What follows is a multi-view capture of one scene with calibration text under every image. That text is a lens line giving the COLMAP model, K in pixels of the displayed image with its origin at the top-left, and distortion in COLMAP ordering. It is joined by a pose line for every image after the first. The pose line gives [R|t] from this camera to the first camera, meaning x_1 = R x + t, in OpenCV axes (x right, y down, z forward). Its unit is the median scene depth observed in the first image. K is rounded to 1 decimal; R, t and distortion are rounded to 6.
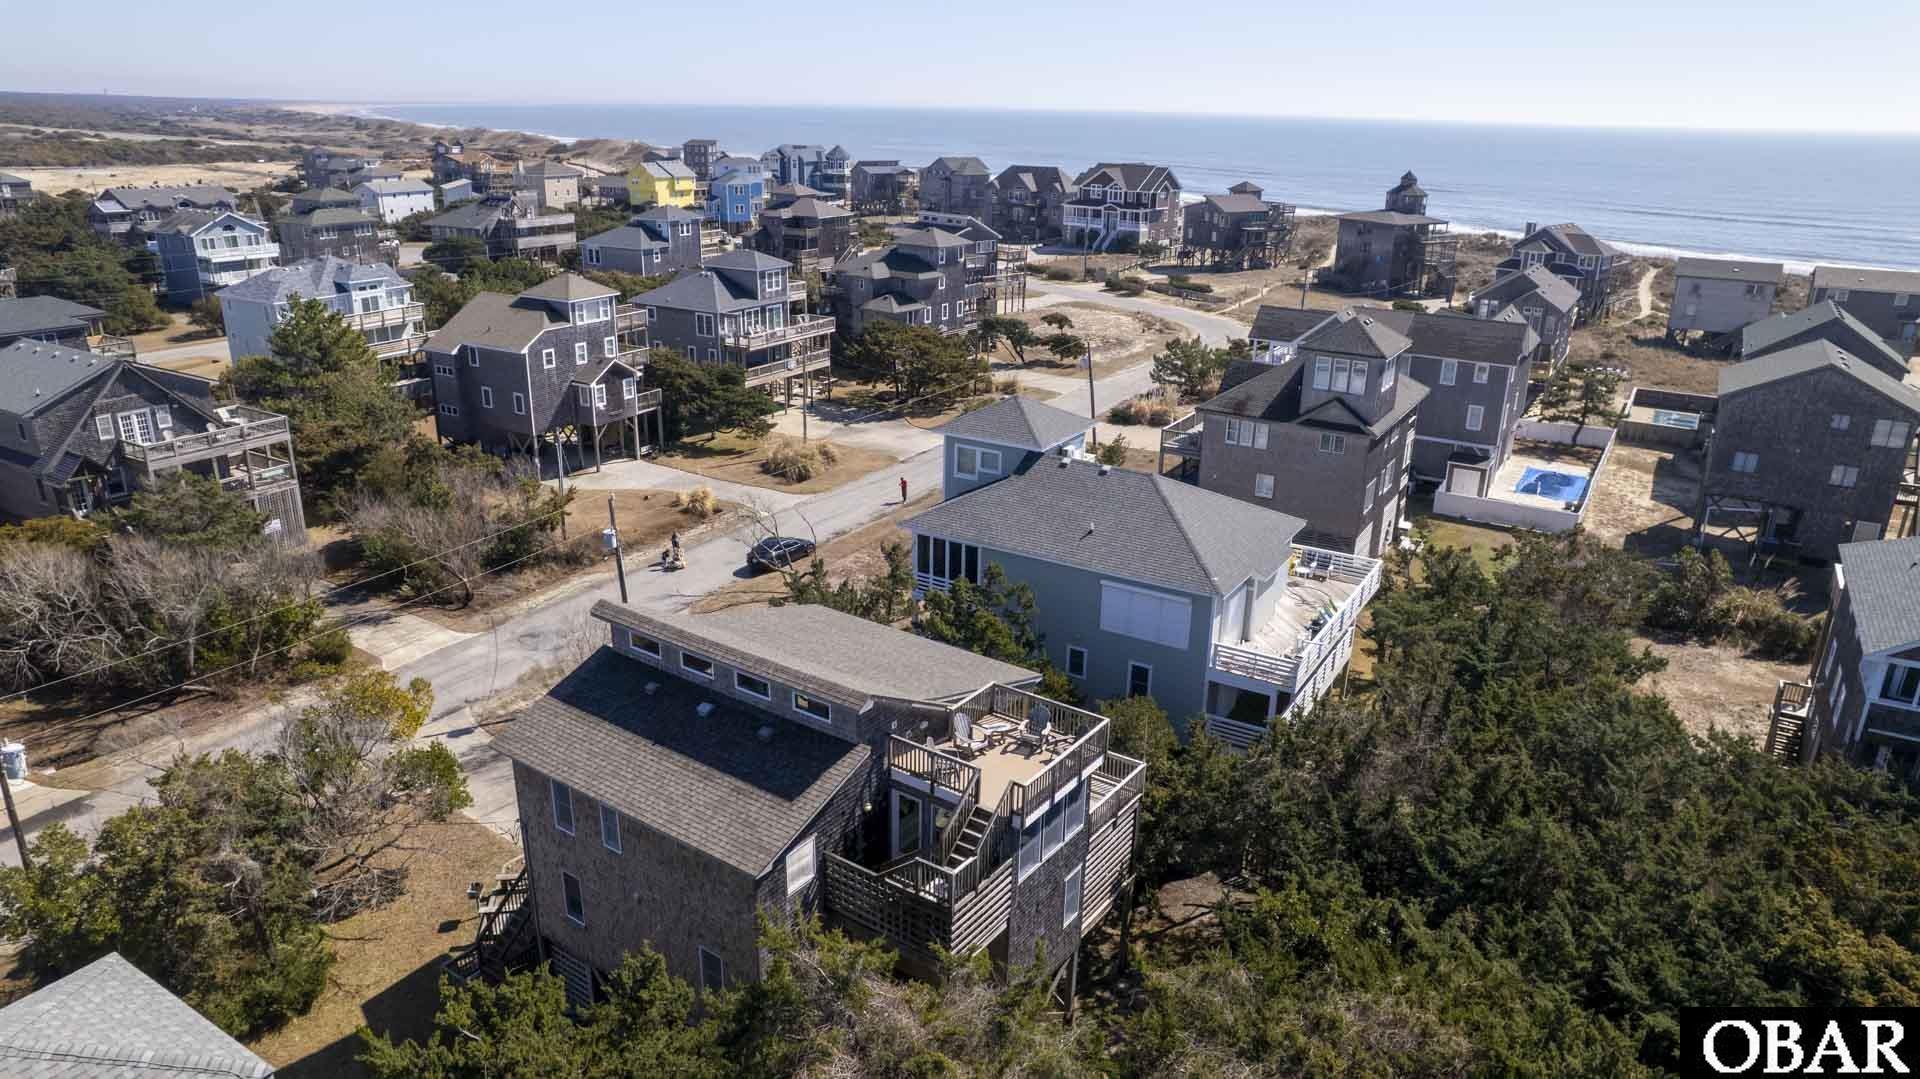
lens RADIAL K [[1224.1, 0, 960.0], [0, 1224.1, 539.5], [0, 0, 1]] dist [-0.079824, 0.073403]
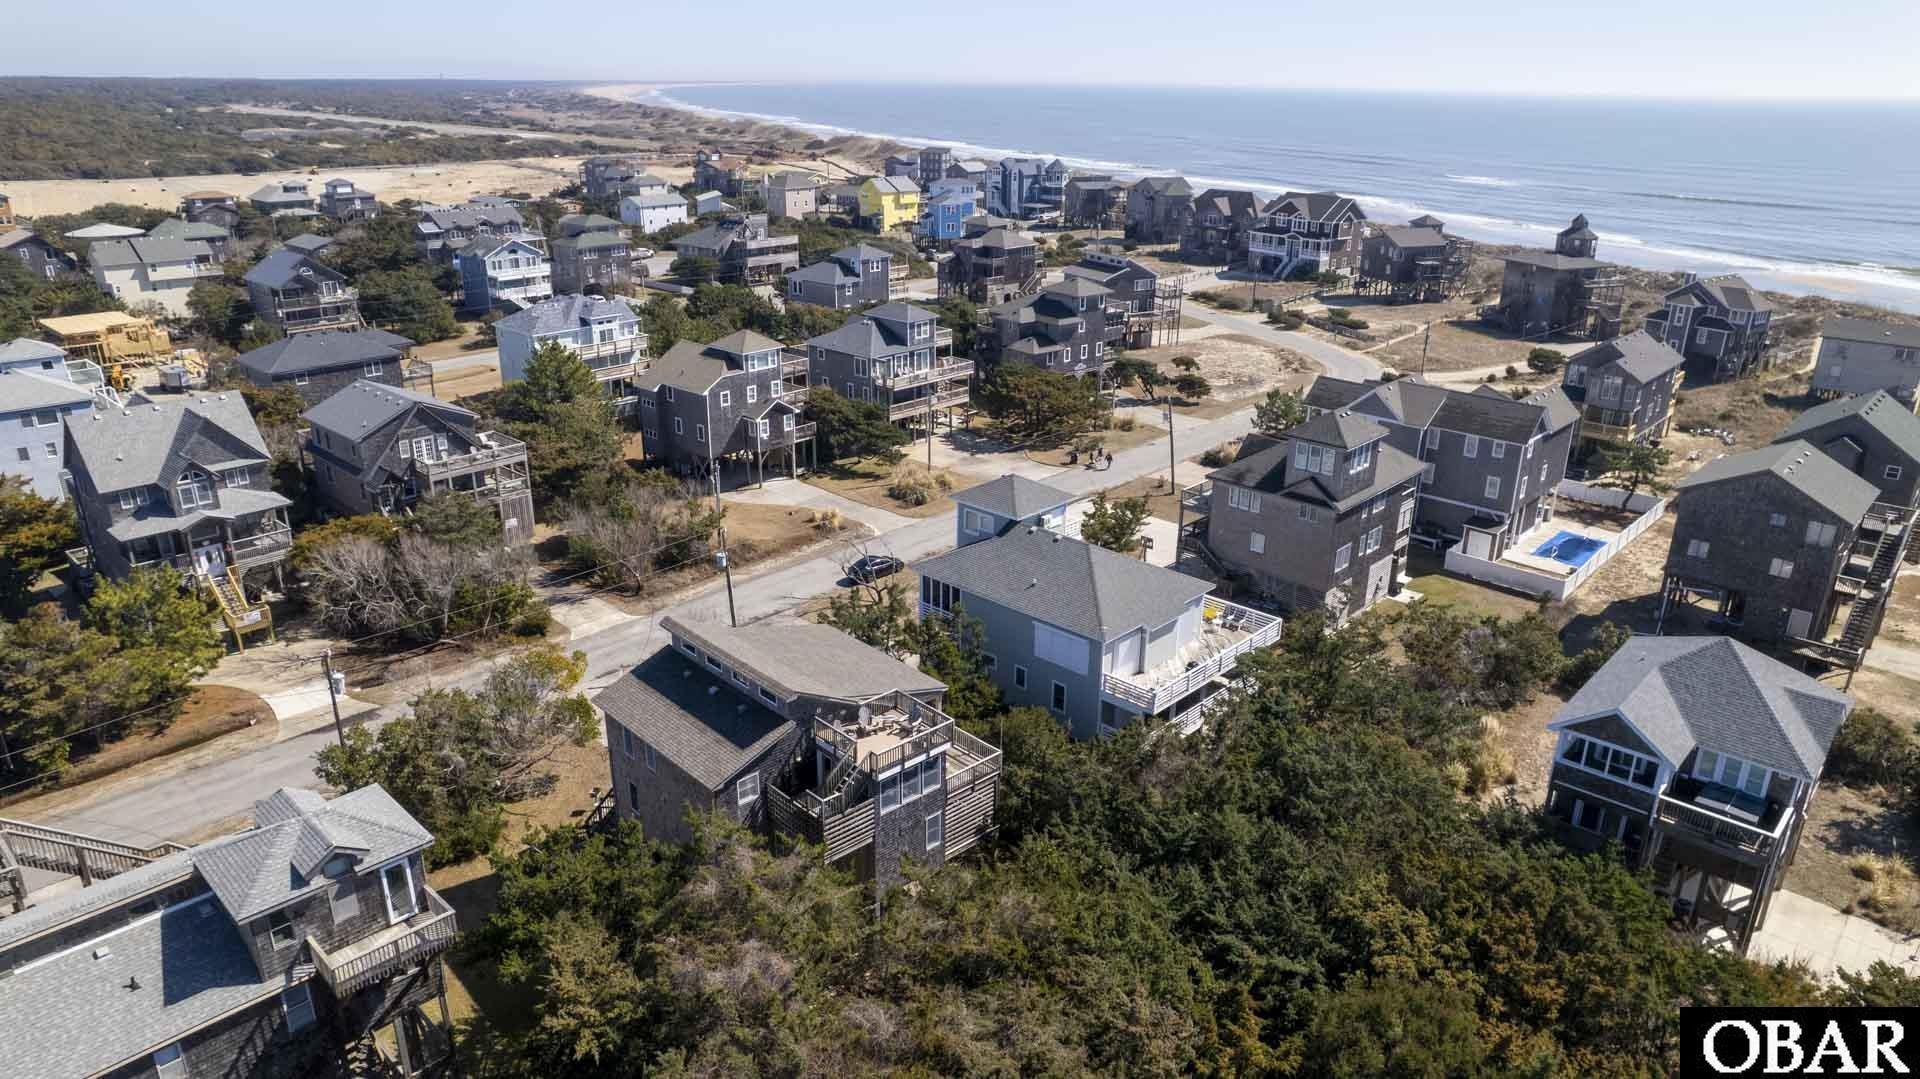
lens RADIAL K [[1212.2, 0, 960.0], [0, 1212.2, 539.5], [0, 0, 1]] dist [-0.049154, -0.000731]
pose [[0.979427, 0.065409, -0.190905, 0.155313], [-0.062540, 0.997821, 0.021019, -0.044475], [0.191864, -0.008648, 0.981383, -0.199294]]
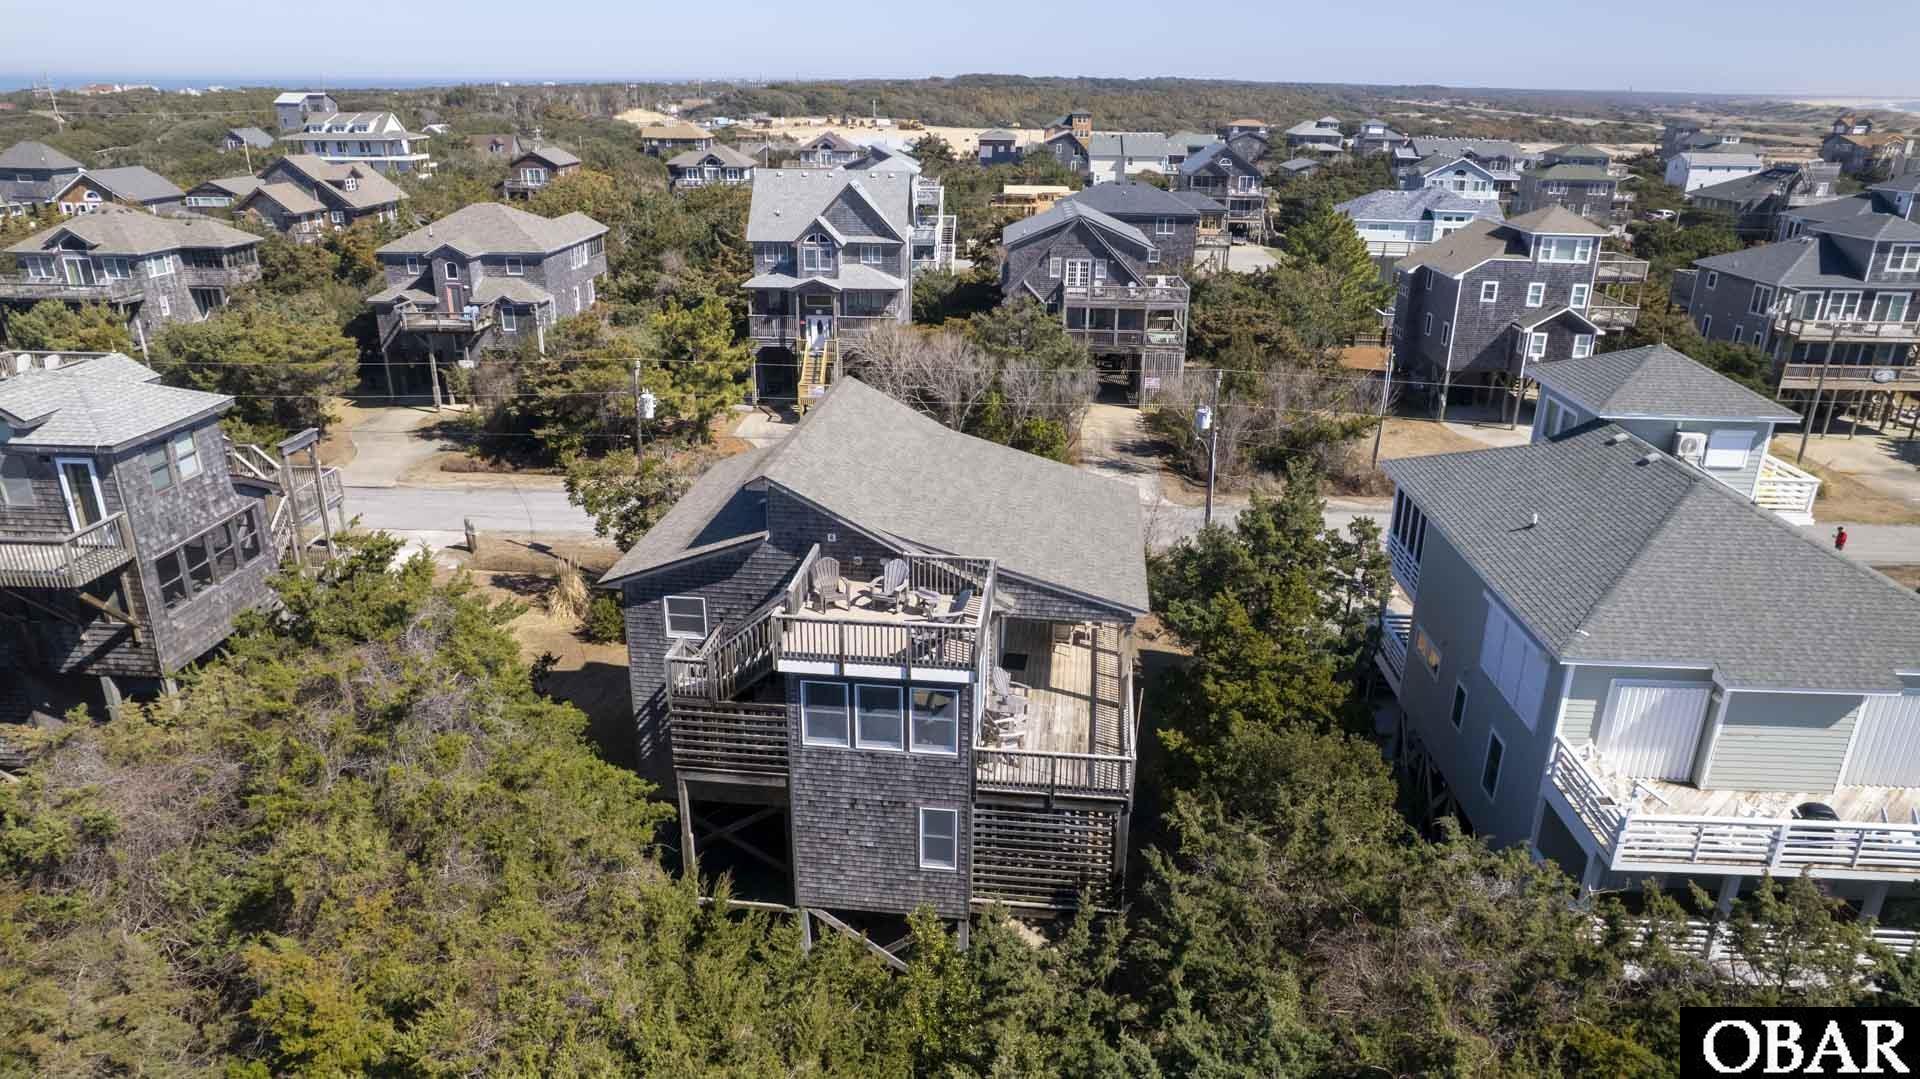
lens RADIAL K [[1224.1, 0, 960.0], [0, 1224.1, 539.5], [0, 0, 1]] dist [-0.079824, 0.073403]
pose [[0.484225, 0.299631, -0.822039, 0.270094], [-0.295765, 0.940281, 0.168508, -0.009958], [0.823438, 0.161534, 0.543927, 0.215990]]
